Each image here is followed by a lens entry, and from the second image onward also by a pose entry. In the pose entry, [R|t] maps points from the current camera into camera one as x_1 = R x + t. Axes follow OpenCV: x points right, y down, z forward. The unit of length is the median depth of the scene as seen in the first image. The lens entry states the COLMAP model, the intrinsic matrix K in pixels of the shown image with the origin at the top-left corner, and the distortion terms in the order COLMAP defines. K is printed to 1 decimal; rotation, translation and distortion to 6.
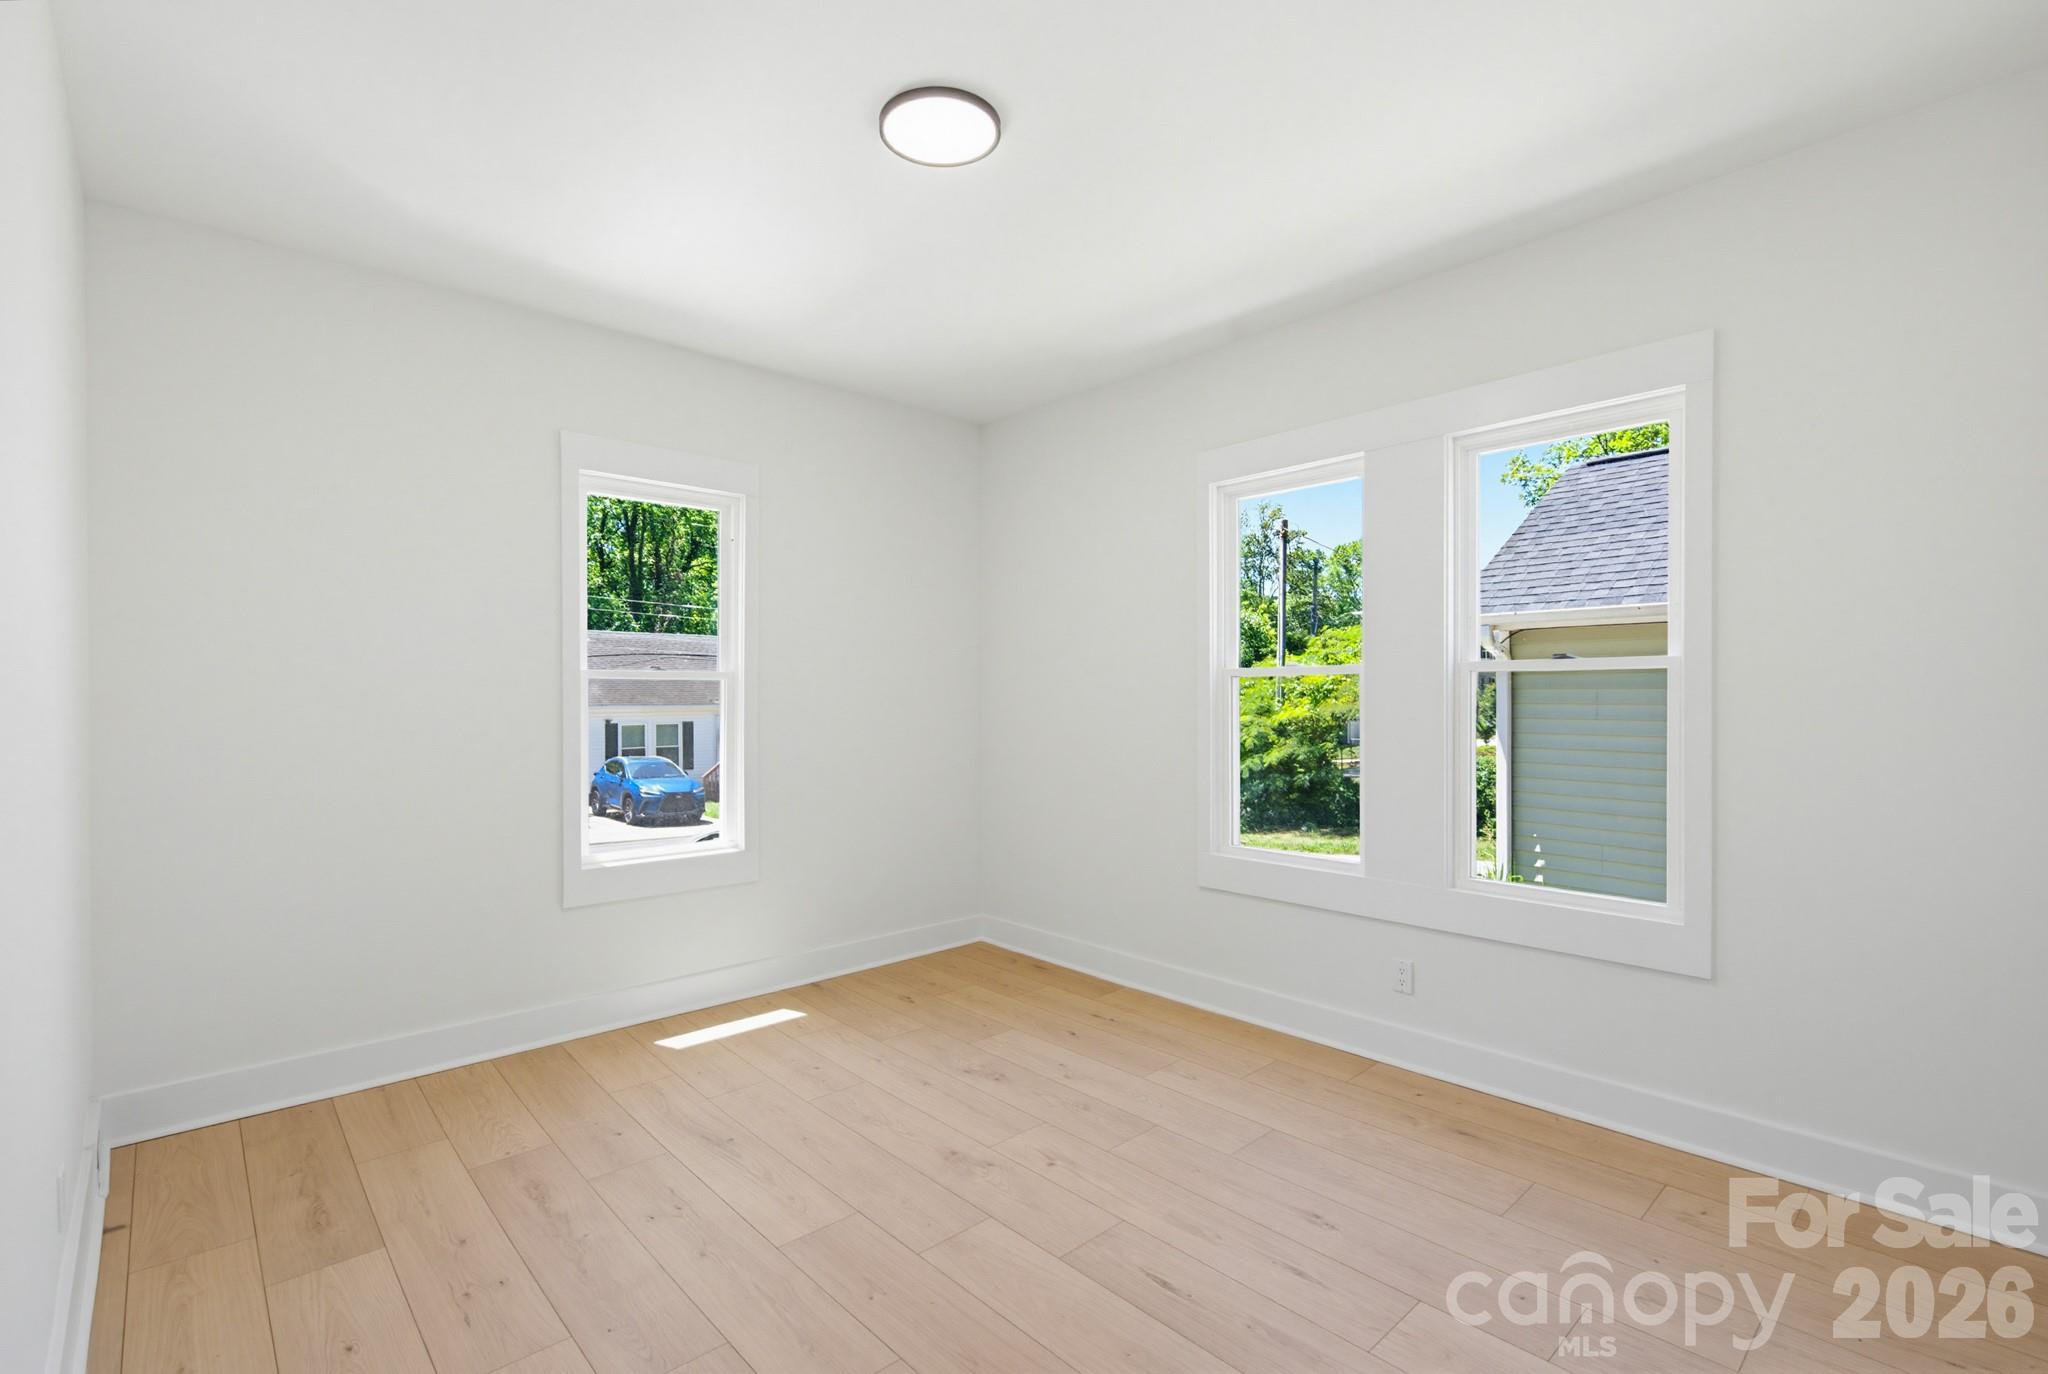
lens RADIAL K [[921.7, 0, 1028.3], [0, 921.7, 678.8], [0, 0, 1]] dist [0.000836, -0.000508]
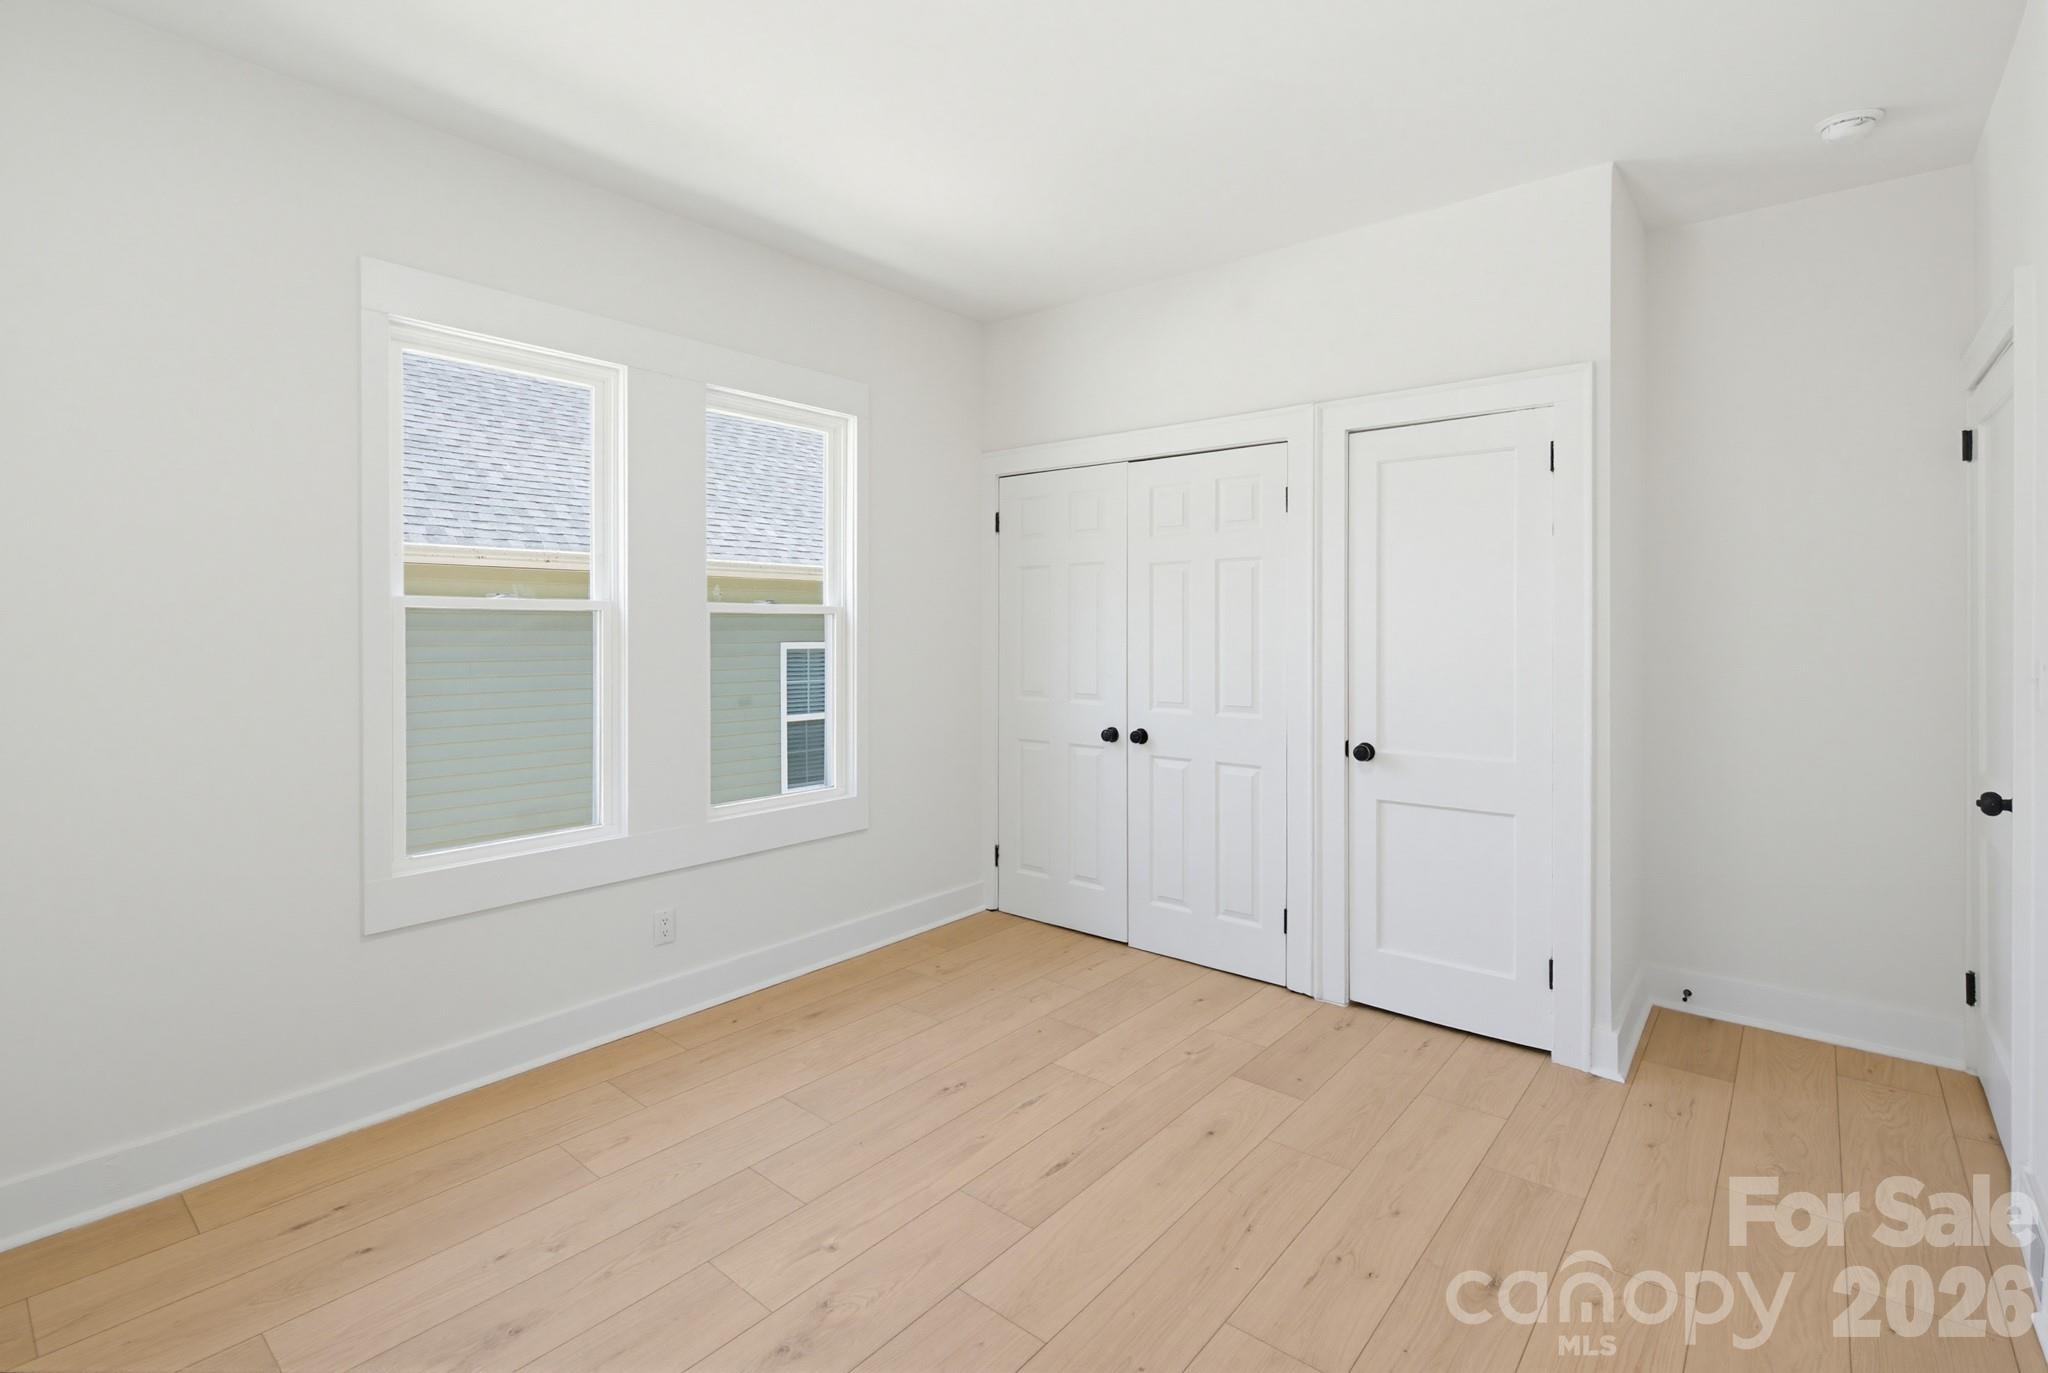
lens RADIAL K [[936.1, 0, 1021.4], [0, 936.1, 629.7], [0, 0, 1]] dist [0.001614, 0.000038]
pose [[-0.097463, -0.005028, 0.995226, -0.611978], [-0.006358, 0.999970, 0.004429, 0.003597], [-0.995219, -0.005895, -0.097492, 0.733144]]
